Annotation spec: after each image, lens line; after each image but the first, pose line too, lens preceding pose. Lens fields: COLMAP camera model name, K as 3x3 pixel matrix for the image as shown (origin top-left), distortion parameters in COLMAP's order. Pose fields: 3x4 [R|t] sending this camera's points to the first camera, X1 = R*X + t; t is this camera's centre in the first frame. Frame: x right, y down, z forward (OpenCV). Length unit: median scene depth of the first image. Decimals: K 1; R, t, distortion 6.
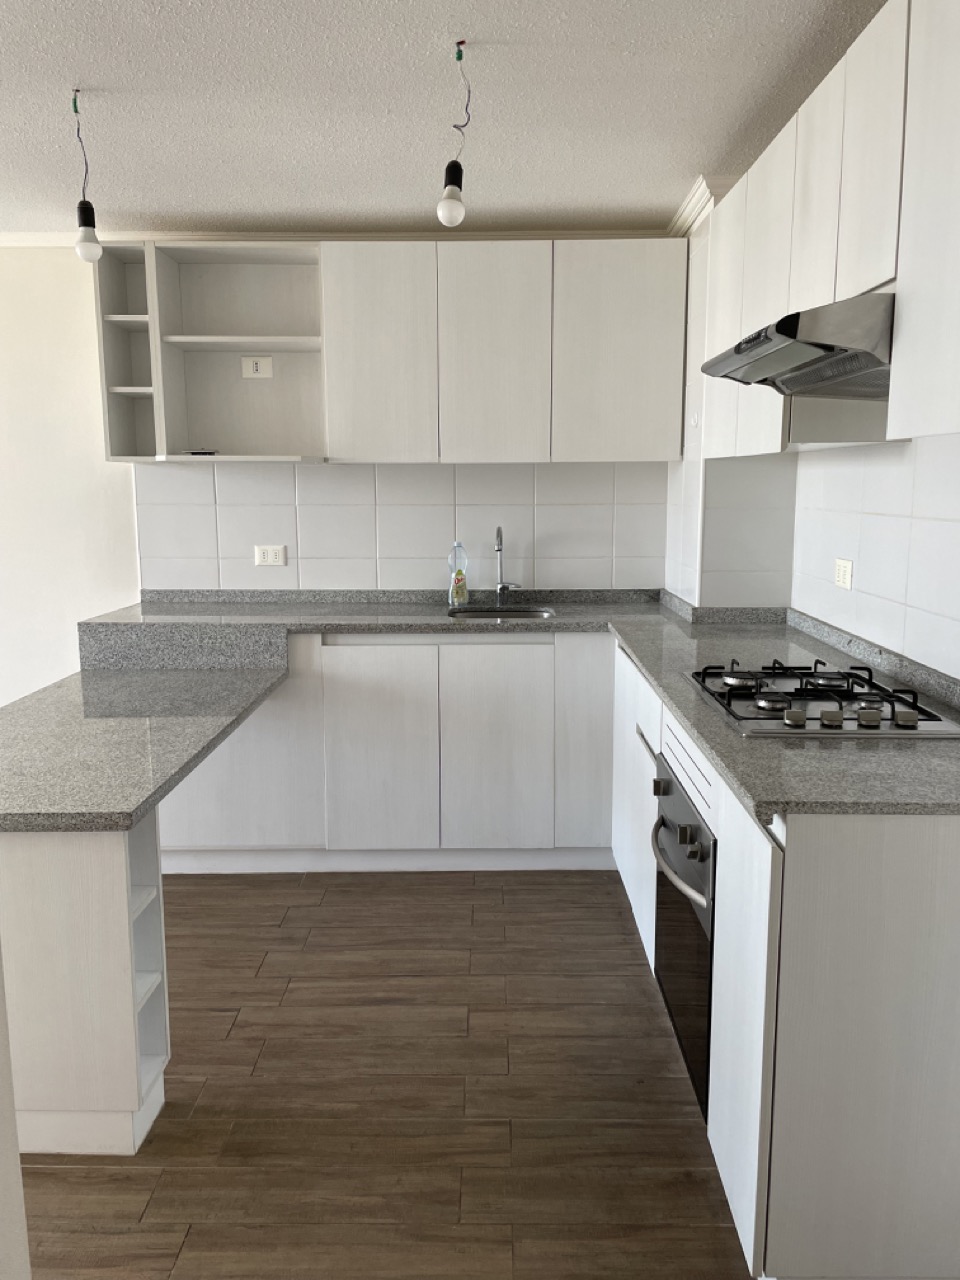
lens RADIAL K [[974.3, 0, 480.0], [0, 974.3, 640.0], [0, 0, 1]] dist [0.066123, -0.087368]
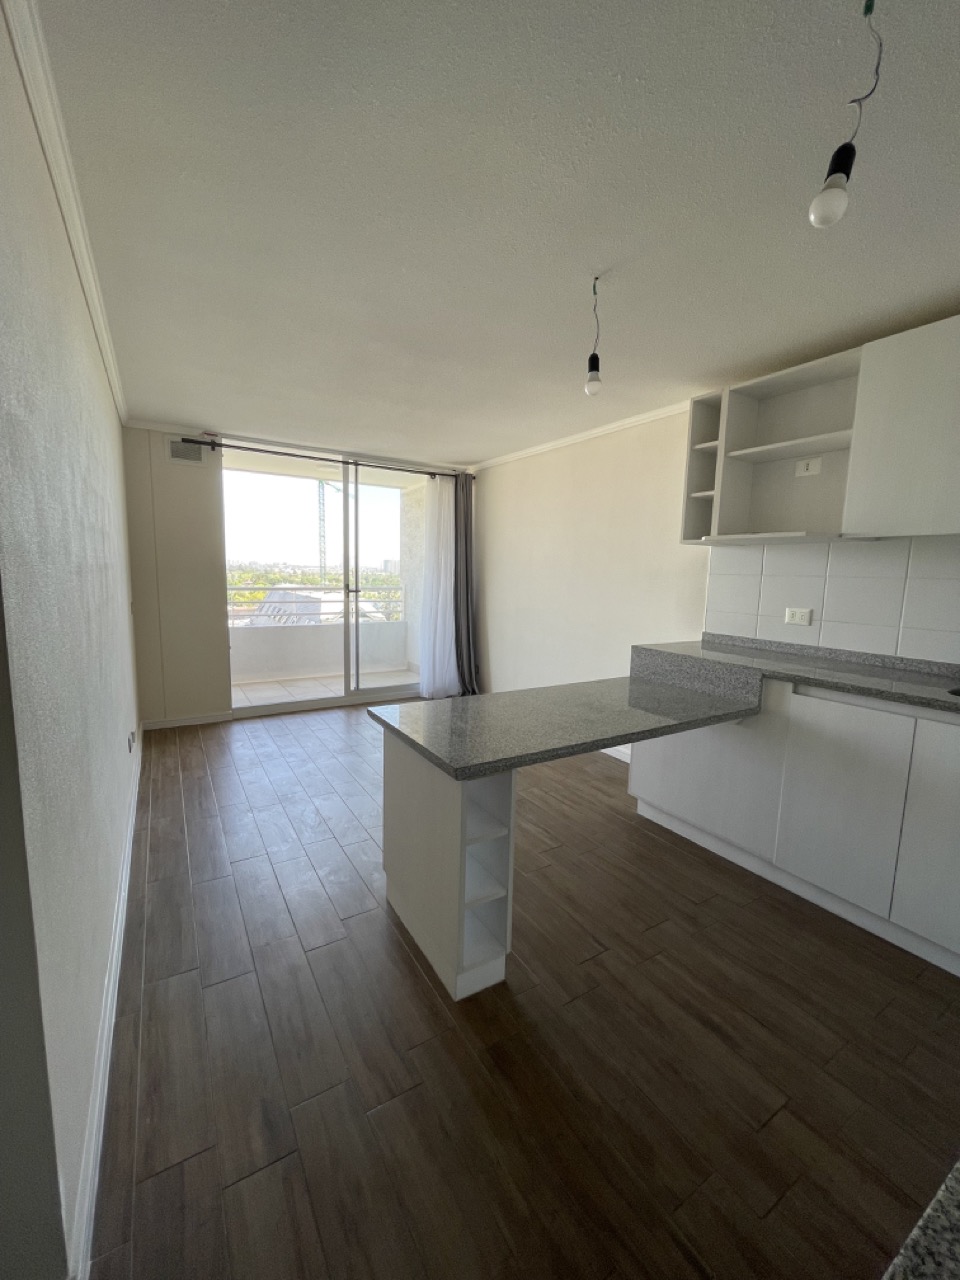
lens RADIAL K [[519.6, 0, 480.0], [0, 519.6, 640.0], [0, 0, 1]] dist [-0.002826, 0.000125]
pose [[0.533209, 0.126161, -0.836523, 0.147999], [-0.160765, 0.985910, 0.046218, -0.025298], [0.830567, 0.109840, 0.545979, 0.348292]]
